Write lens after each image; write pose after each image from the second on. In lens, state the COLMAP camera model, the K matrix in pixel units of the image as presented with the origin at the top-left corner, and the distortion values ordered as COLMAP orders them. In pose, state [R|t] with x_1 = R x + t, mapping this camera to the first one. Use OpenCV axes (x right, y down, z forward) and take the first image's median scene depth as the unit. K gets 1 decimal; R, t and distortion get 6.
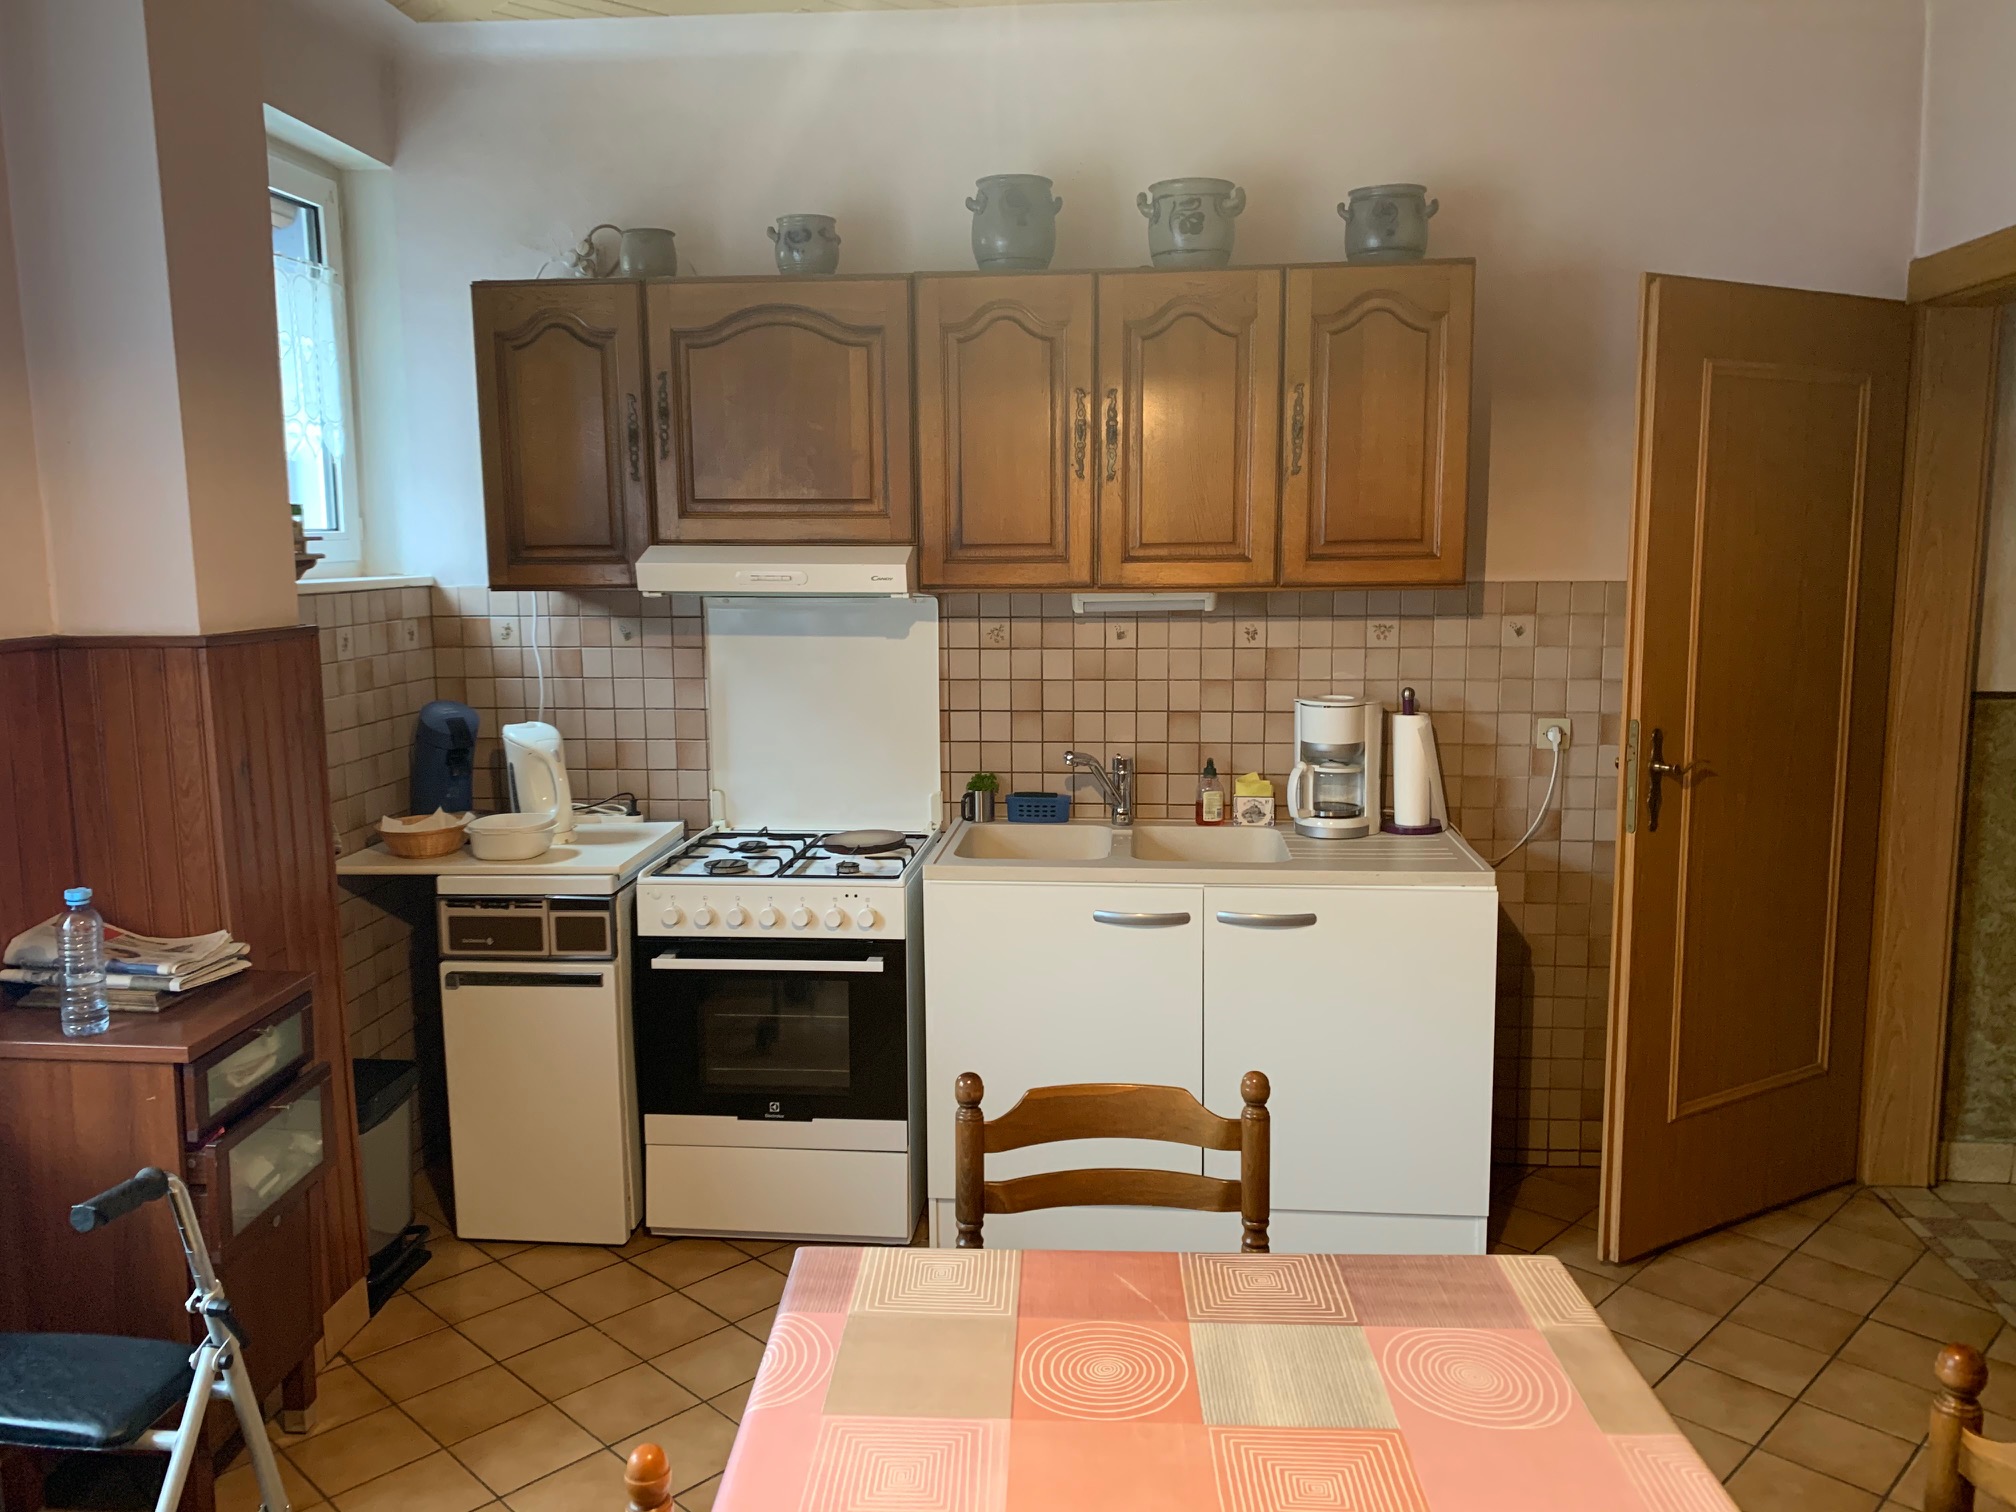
lens RADIAL K [[1566.8, 0, 1006.1], [0, 1566.8, 758.8], [0, 0, 1]] dist [0.028051, -0.003409]
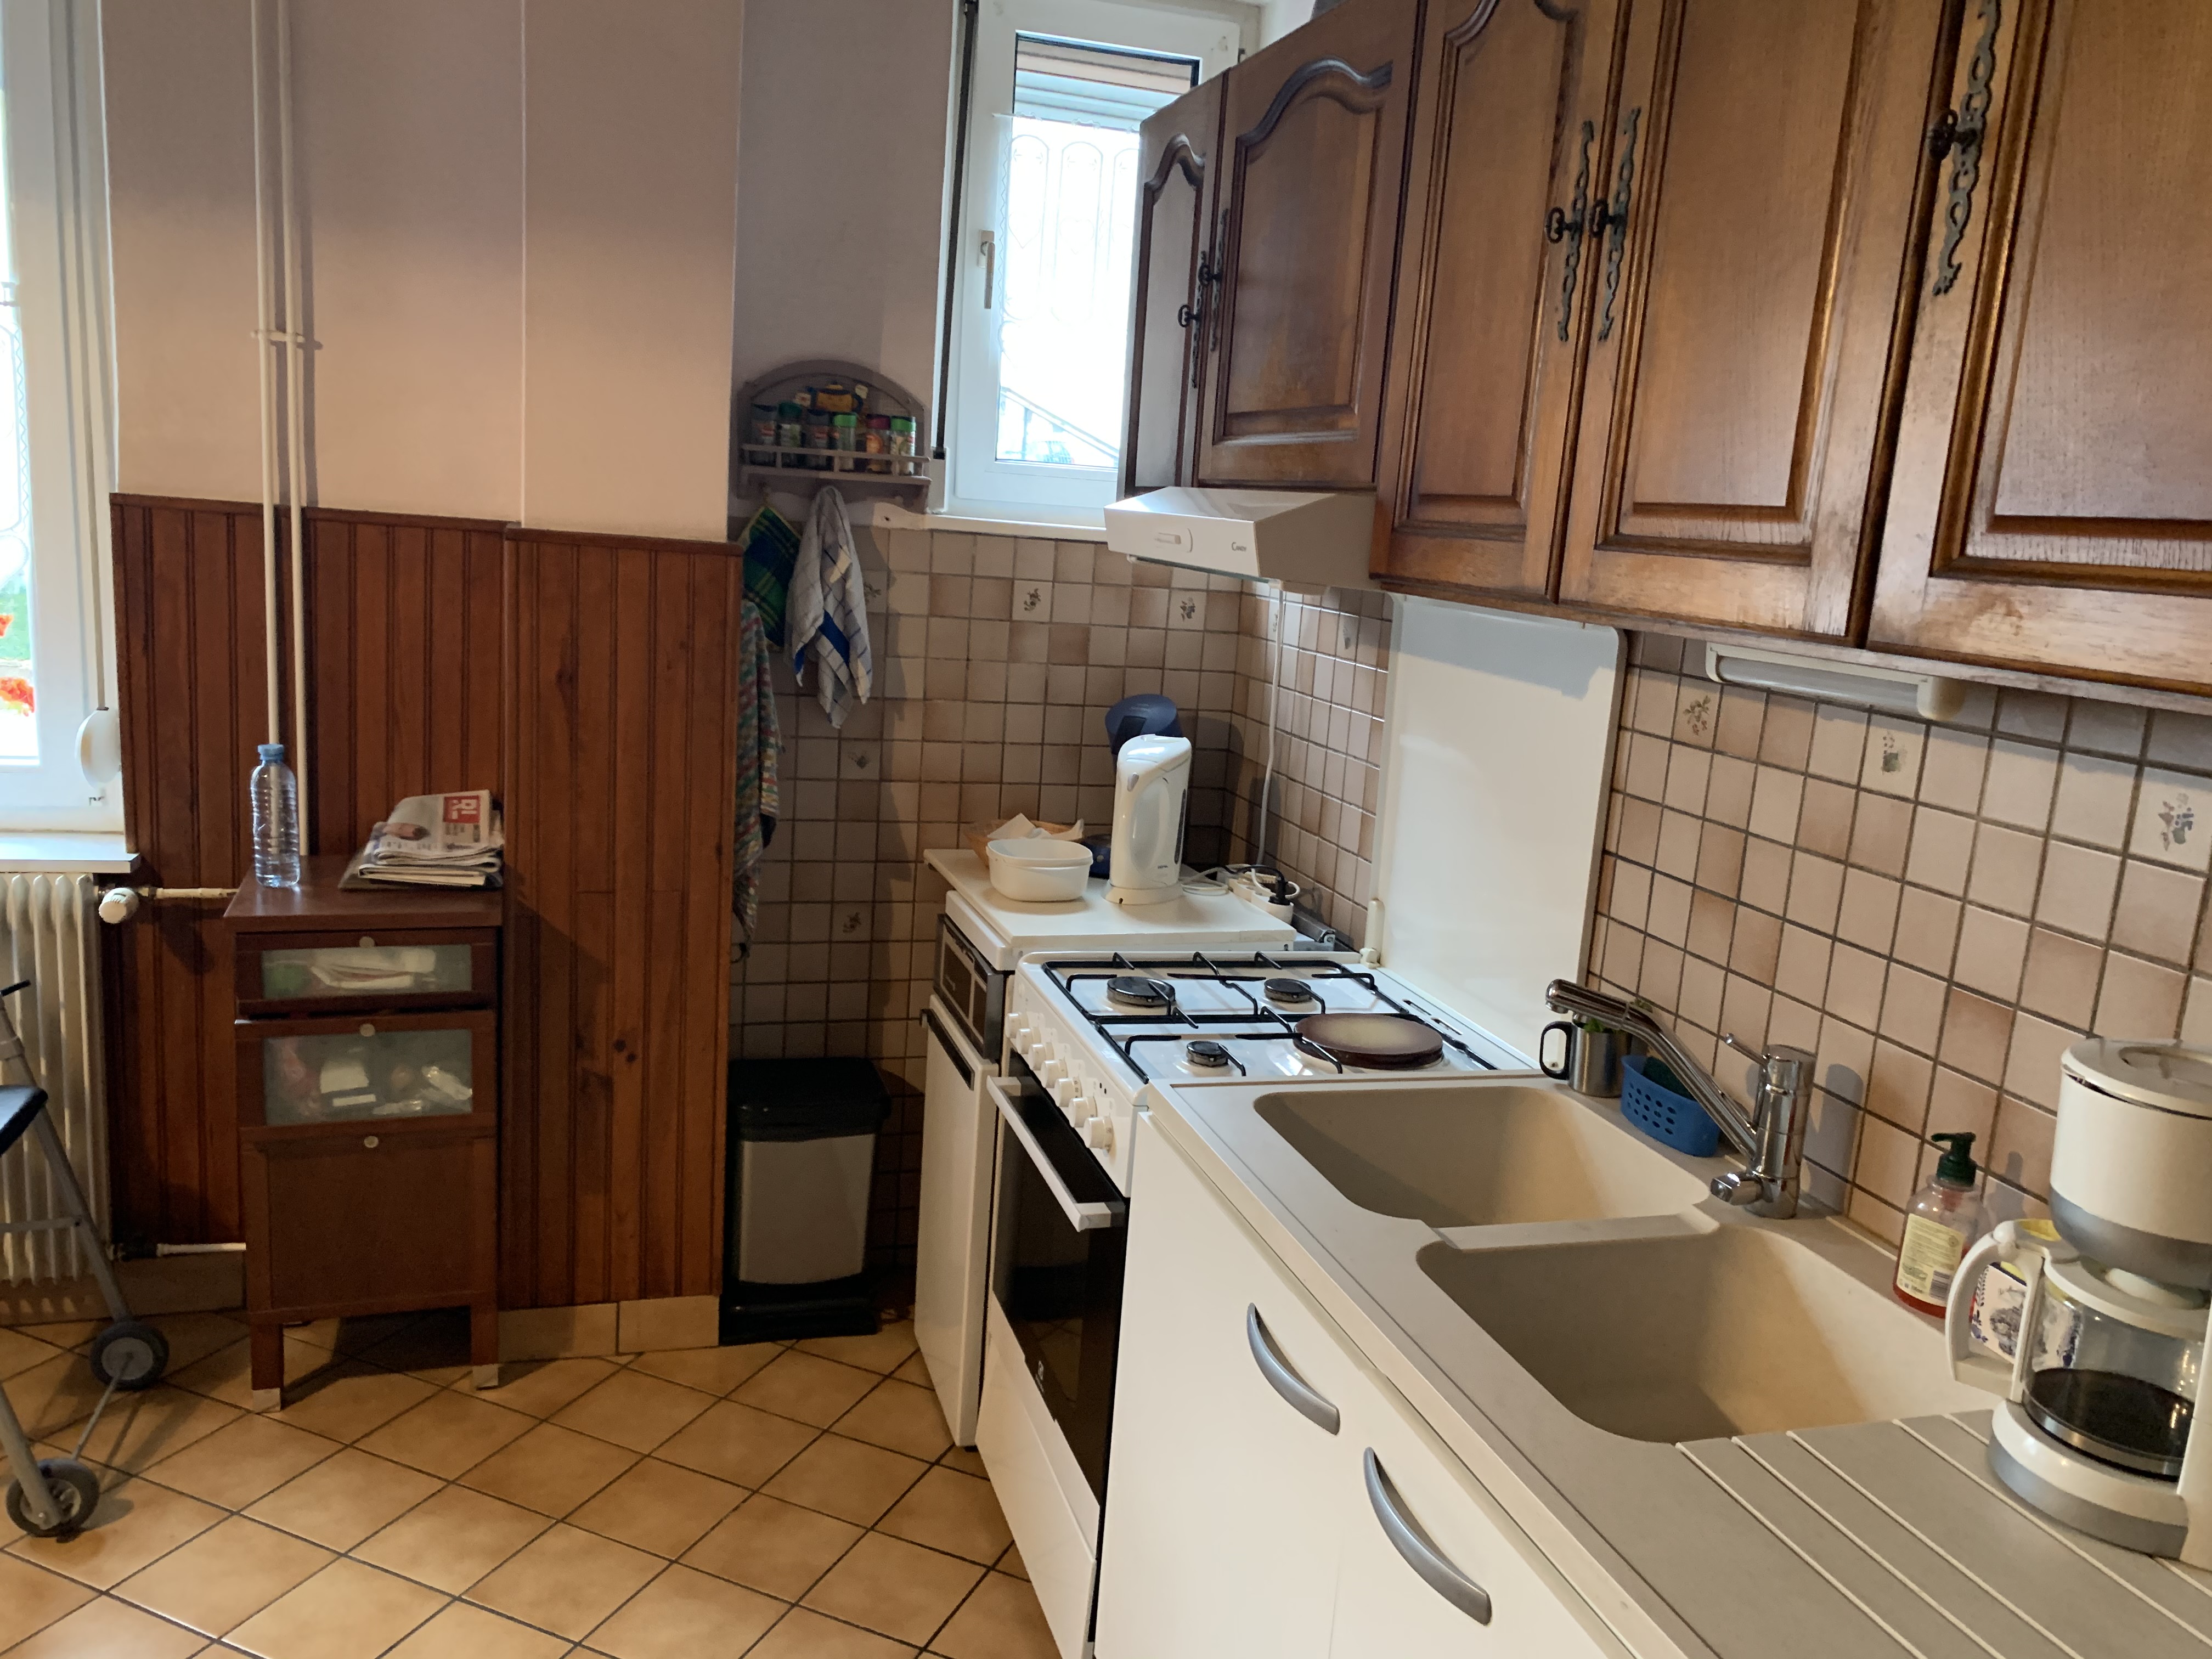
lens RADIAL K [[1719.1, 0, 1101.0], [0, 1719.1, 824.7], [0, 0, 1]] dist [0.028051, -0.003409]
pose [[0.354573, 0.201448, -0.913070, 0.408150], [-0.203386, 0.969751, 0.134972, -0.082322], [0.912640, 0.137848, 0.384820, 0.655303]]
